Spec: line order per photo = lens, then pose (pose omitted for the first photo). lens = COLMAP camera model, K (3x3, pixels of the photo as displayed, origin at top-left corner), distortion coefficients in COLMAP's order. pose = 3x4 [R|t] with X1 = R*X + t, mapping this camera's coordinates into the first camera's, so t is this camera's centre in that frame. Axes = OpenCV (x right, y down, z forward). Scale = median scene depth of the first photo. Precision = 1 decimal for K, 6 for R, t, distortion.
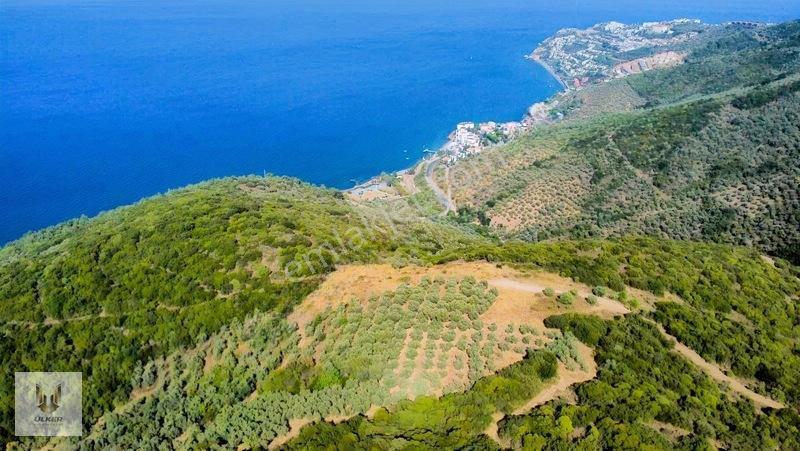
lens RADIAL K [[599.4, 0, 398.9], [0, 599.4, 220.1], [0, 0, 1]] dist [0.011613, -0.001582]
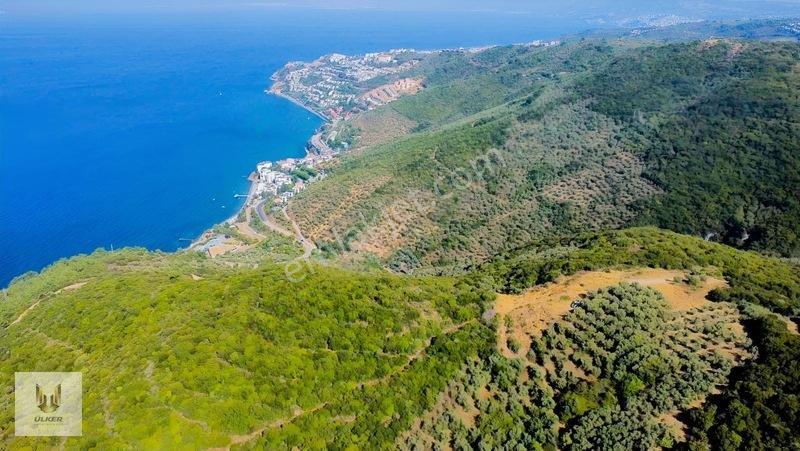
lens RADIAL K [[599.4, 0, 398.9], [0, 599.4, 220.1], [0, 0, 1]] dist [0.011613, -0.001582]
pose [[0.879841, -0.172653, 0.442799, -0.264760], [0.193919, 0.981013, -0.002807, -0.038261], [-0.433907, 0.088337, 0.896617, 0.023012]]
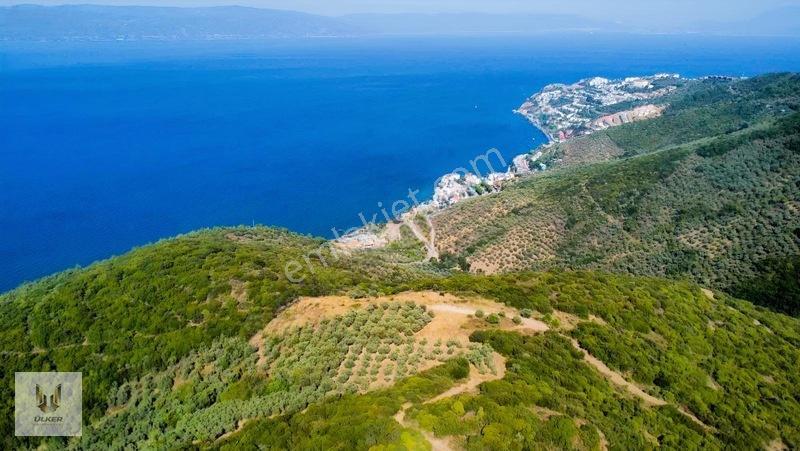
lens RADIAL K [[599.4, 0, 398.9], [0, 599.4, 220.1], [0, 0, 1]] dist [0.011613, -0.001582]
pose [[0.999926, -0.012053, 0.001469, 0.031003], [0.012136, 0.995988, -0.088665, 0.013451], [-0.000395, 0.088676, 0.996060, -0.043956]]
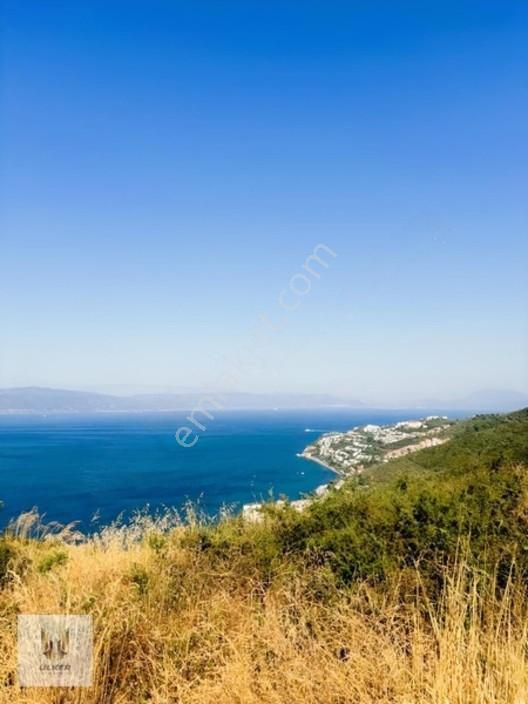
lens RADIAL K [[537.5, 0, 264.0], [0, 537.5, 352.0], [0, 0, 1]] dist [0.038045, -0.002035]
pose [[0.986891, 0.004417, 0.161331, -0.008002], [0.073201, 0.878640, -0.471840, 0.041235], [-0.143836, 0.477464, 0.866798, 0.319133]]
